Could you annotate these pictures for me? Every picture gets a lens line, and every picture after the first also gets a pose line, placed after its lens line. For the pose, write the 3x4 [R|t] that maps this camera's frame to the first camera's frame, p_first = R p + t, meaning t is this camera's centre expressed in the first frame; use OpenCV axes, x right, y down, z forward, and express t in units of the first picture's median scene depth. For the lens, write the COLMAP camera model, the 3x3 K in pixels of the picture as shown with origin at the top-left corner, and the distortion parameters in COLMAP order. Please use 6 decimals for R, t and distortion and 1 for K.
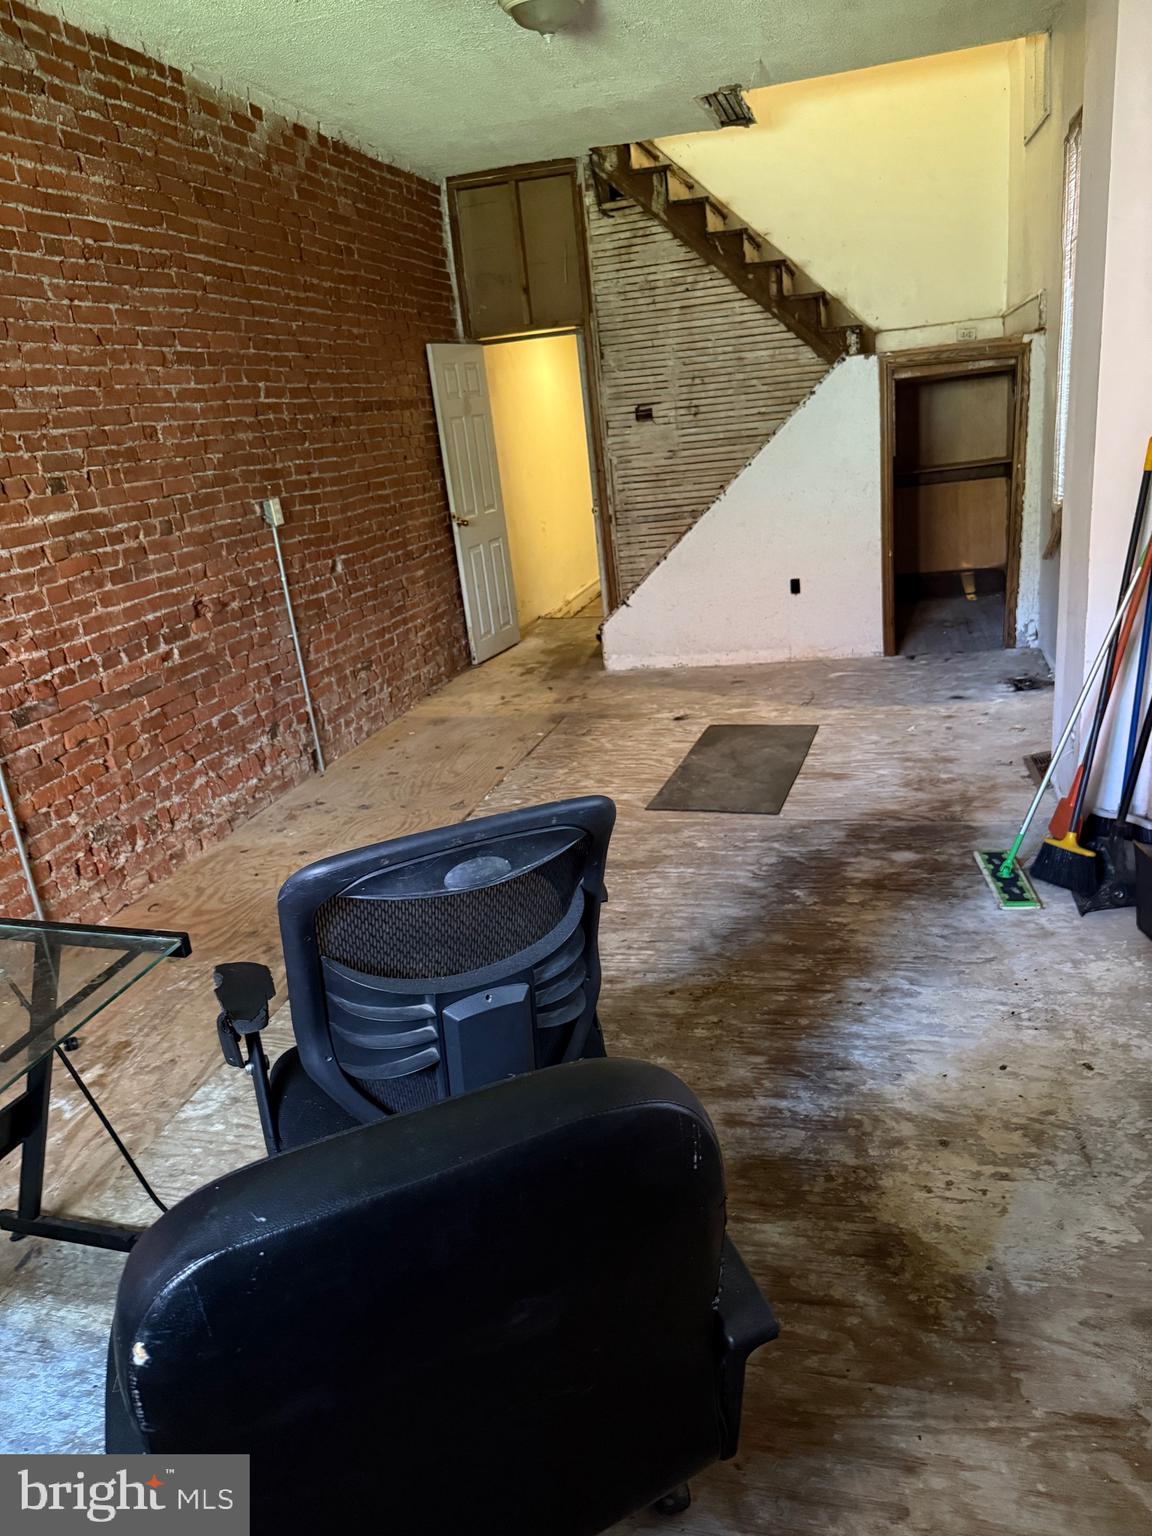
lens RADIAL K [[1064.5, 0, 576.0], [0, 1064.5, 768.0], [0, 0, 1]] dist [0.201523, -0.362171]
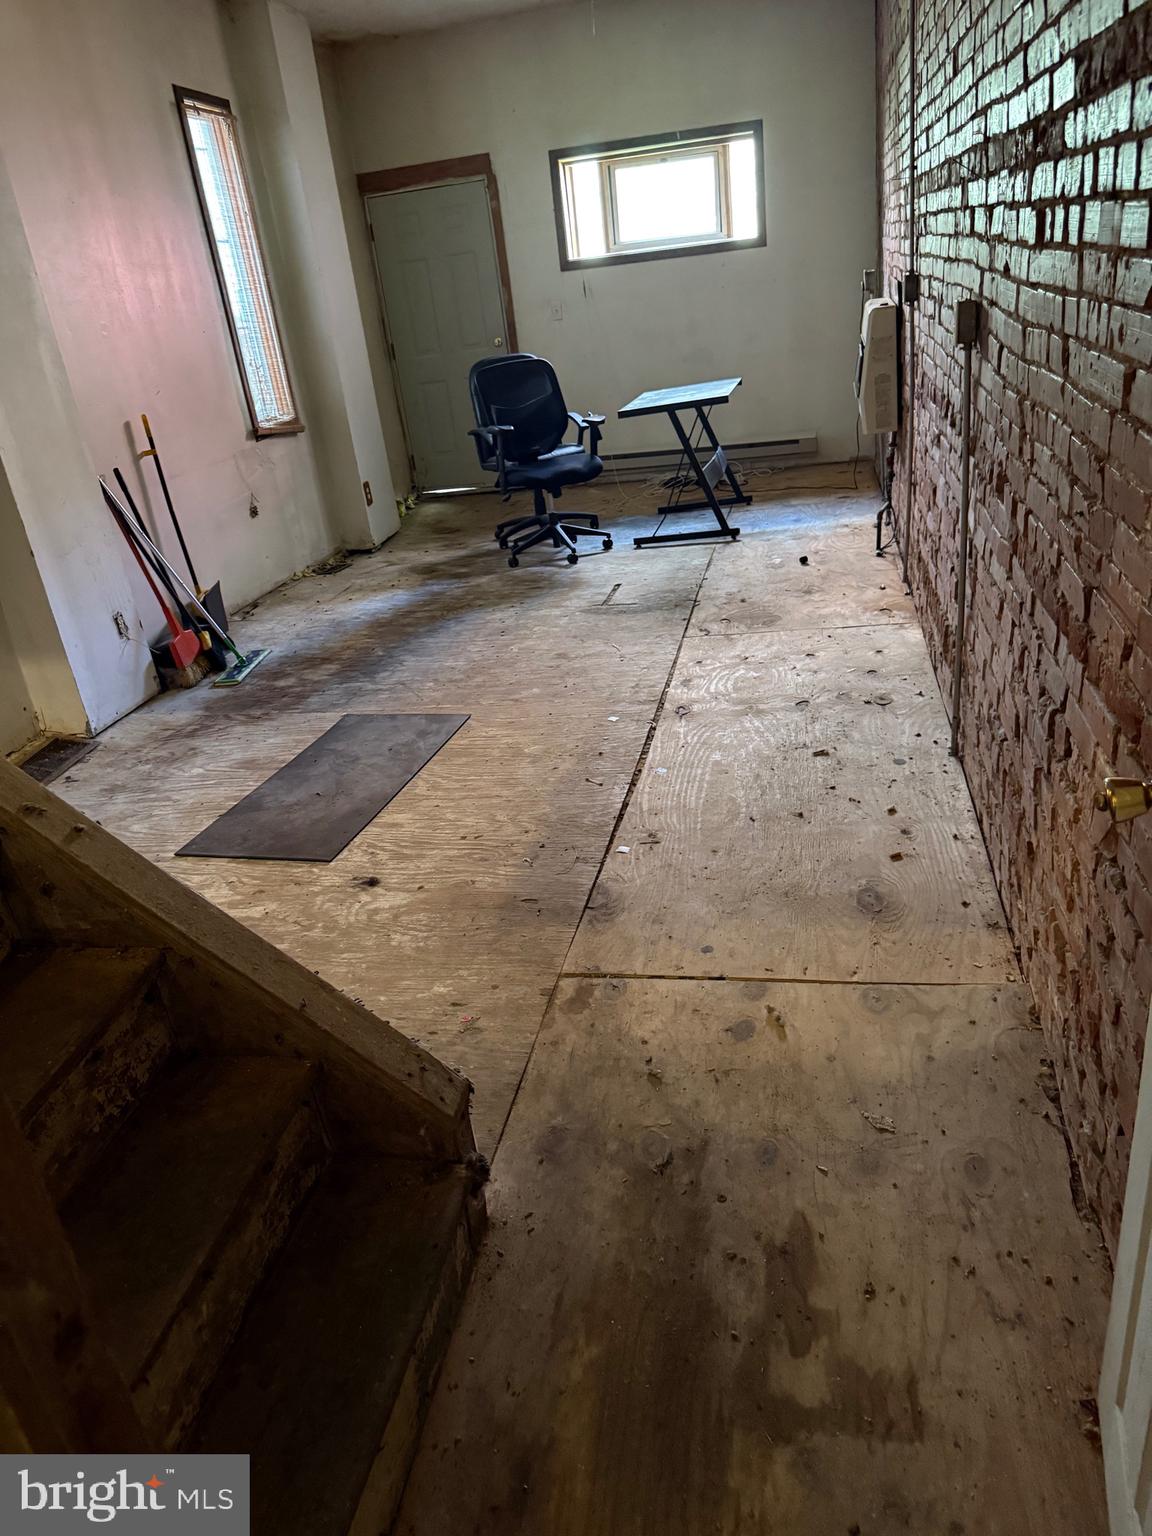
lens RADIAL K [[1064.5, 0, 576.0], [0, 1064.5, 768.0], [0, 0, 1]] dist [0.201523, -0.362171]
pose [[-0.974685, 0.221280, 0.032002, -0.052357], [0.183082, 0.707753, 0.682325, -0.613007], [0.128336, 0.670910, -0.730349, 1.891838]]
